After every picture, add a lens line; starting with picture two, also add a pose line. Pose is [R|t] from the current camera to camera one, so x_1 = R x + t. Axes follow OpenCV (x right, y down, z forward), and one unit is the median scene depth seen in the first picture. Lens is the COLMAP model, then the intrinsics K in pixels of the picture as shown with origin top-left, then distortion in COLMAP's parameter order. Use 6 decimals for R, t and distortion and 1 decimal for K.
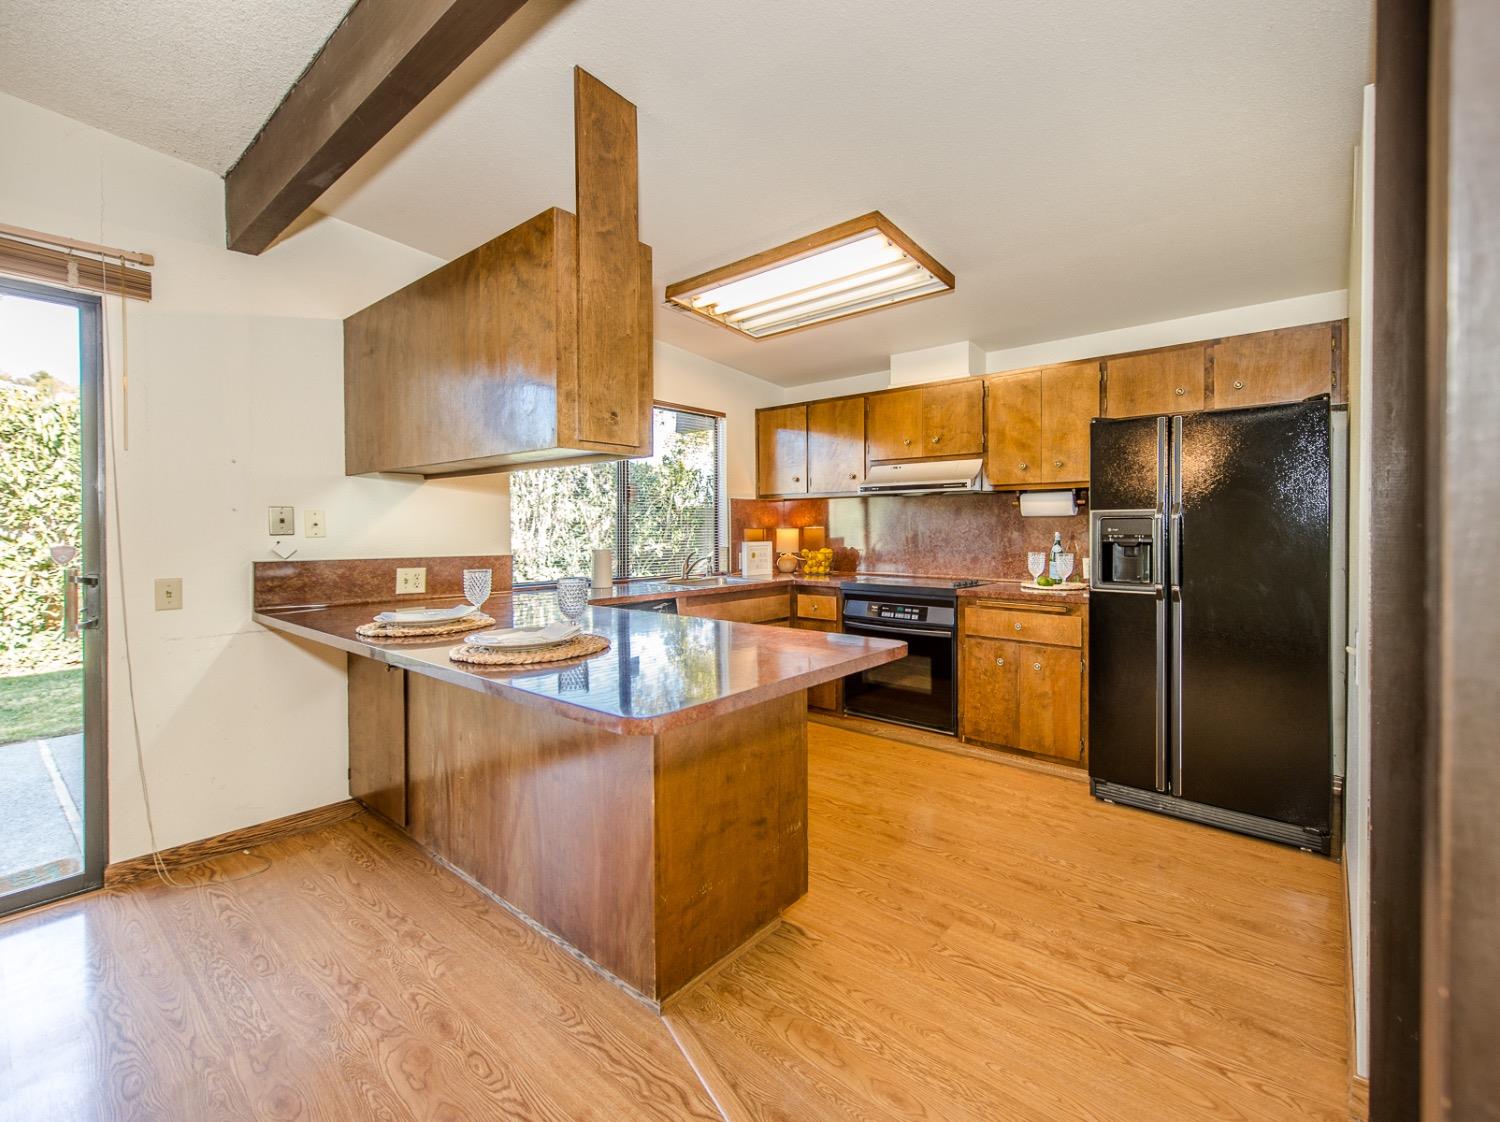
lens RADIAL K [[615.1, 0, 824.4], [0, 615.1, 527.0], [0, 0, 1]] dist [0.000800, -0.000966]
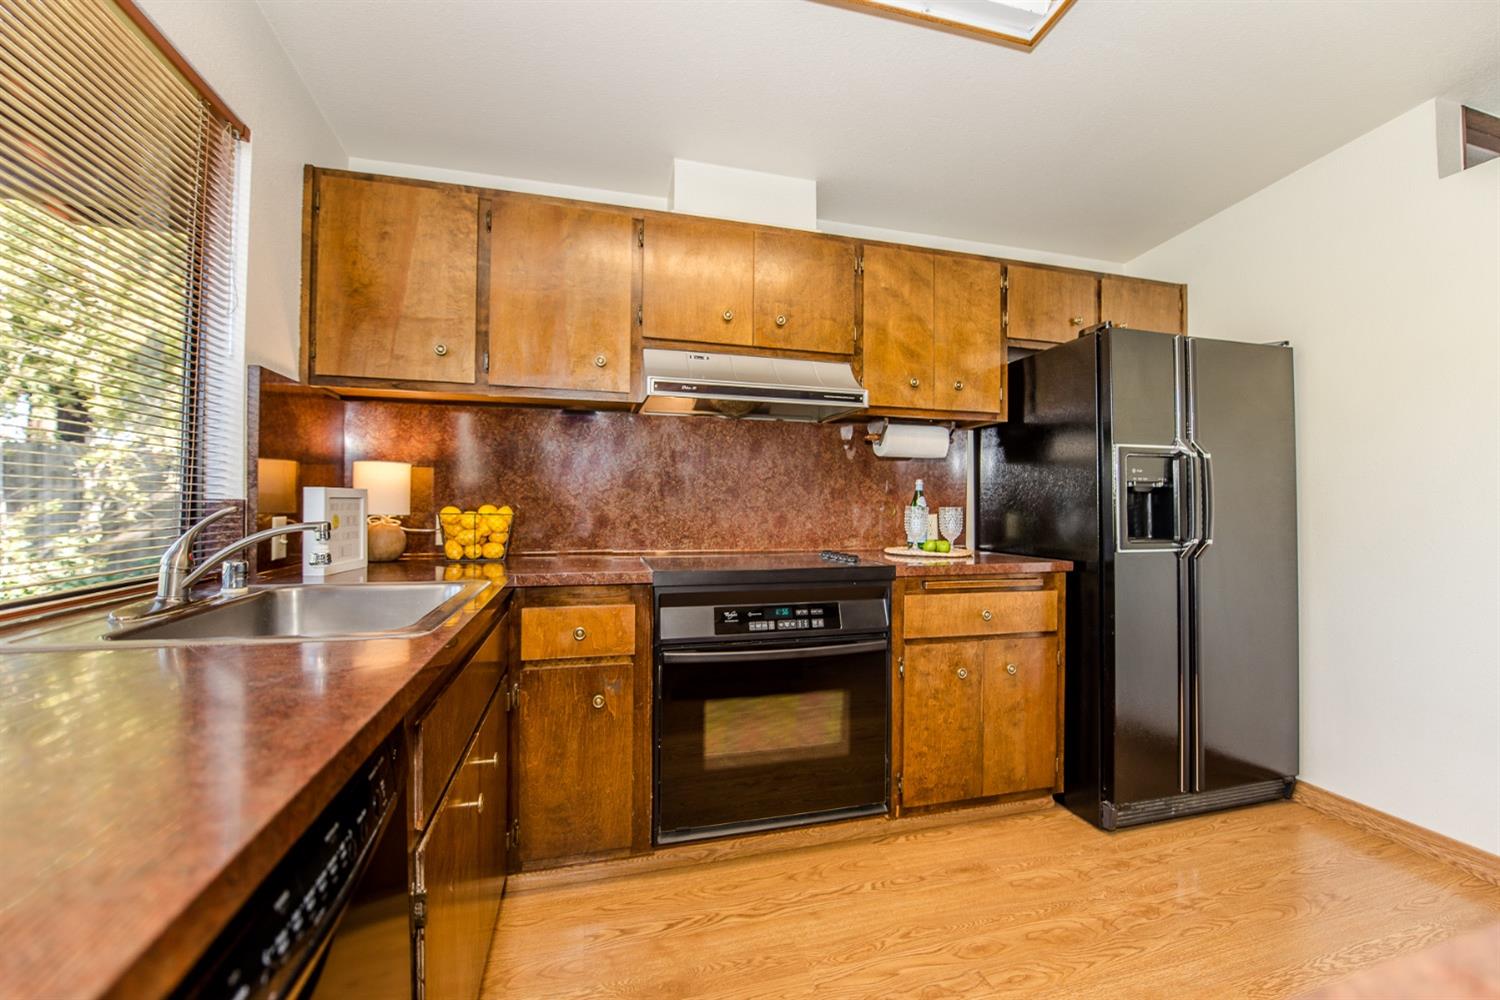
lens RADIAL K [[610.3, 0, 760.4], [0, 610.3, 491.4], [0, 0, 1]] dist [-0.017980, 0.000443]
pose [[0.611873, 0.023790, 0.790598, -0.333530], [-0.010997, 0.999707, -0.021572, 0.042282], [-0.790880, 0.004505, 0.611955, 0.731540]]
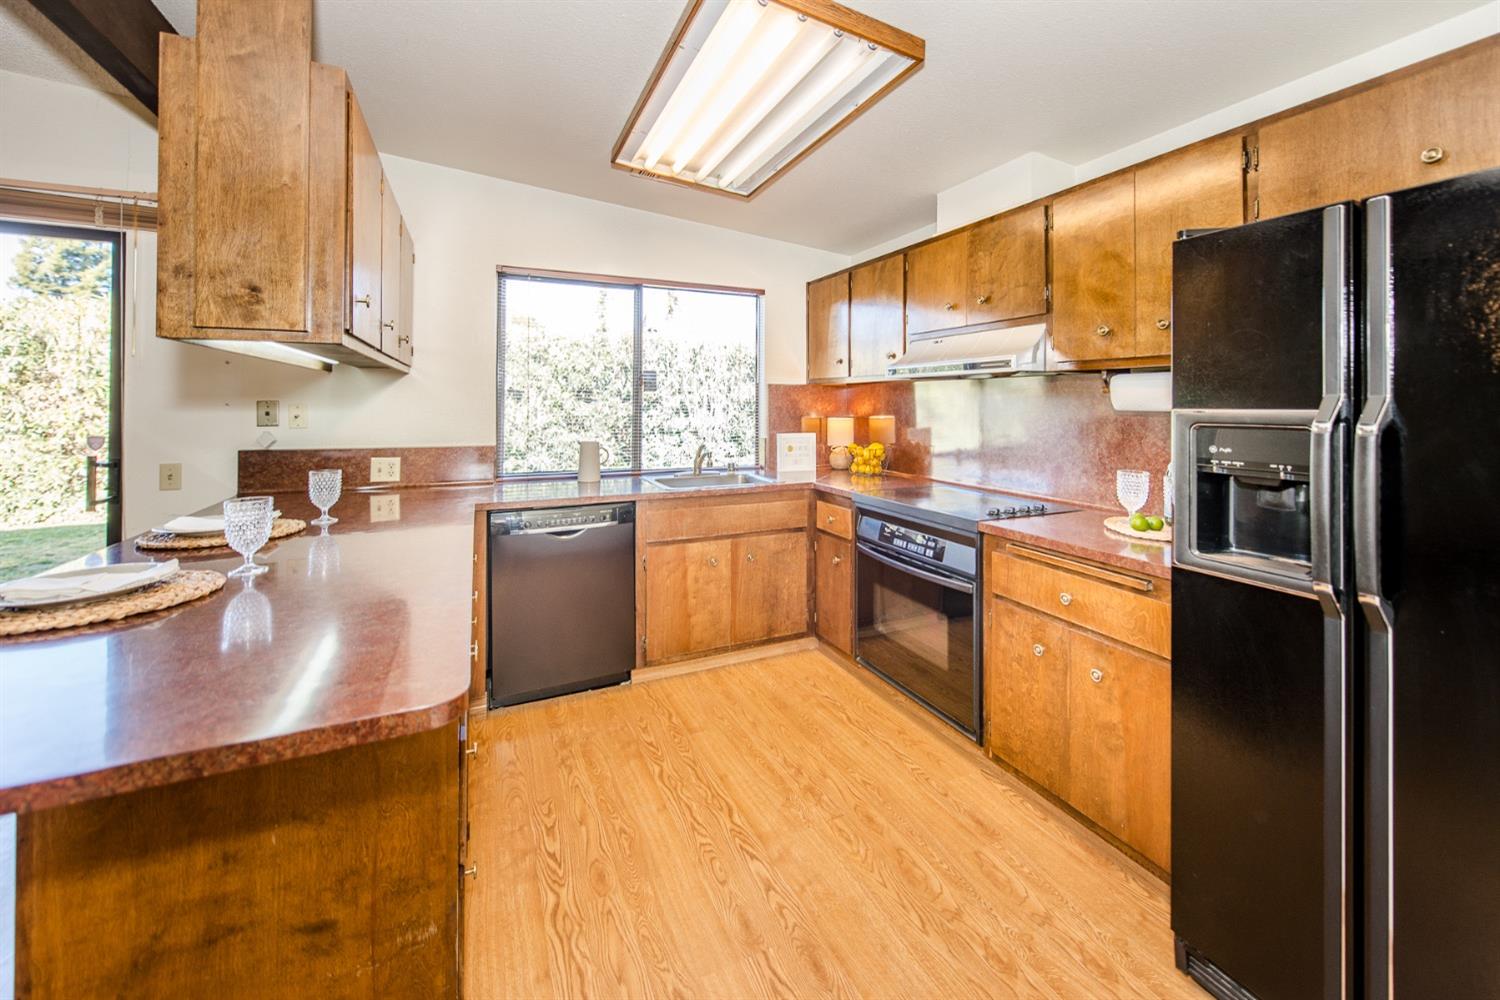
lens RADIAL K [[572.8, 0, 763.1], [0, 572.8, 393.3], [0, 0, 1]] dist [0.015225, -0.001069]
pose [[0.894061, -0.002548, -0.447938, 0.281907], [-0.005678, 0.999839, -0.017020, -0.024621], [0.447909, 0.017760, 0.893903, 0.335466]]
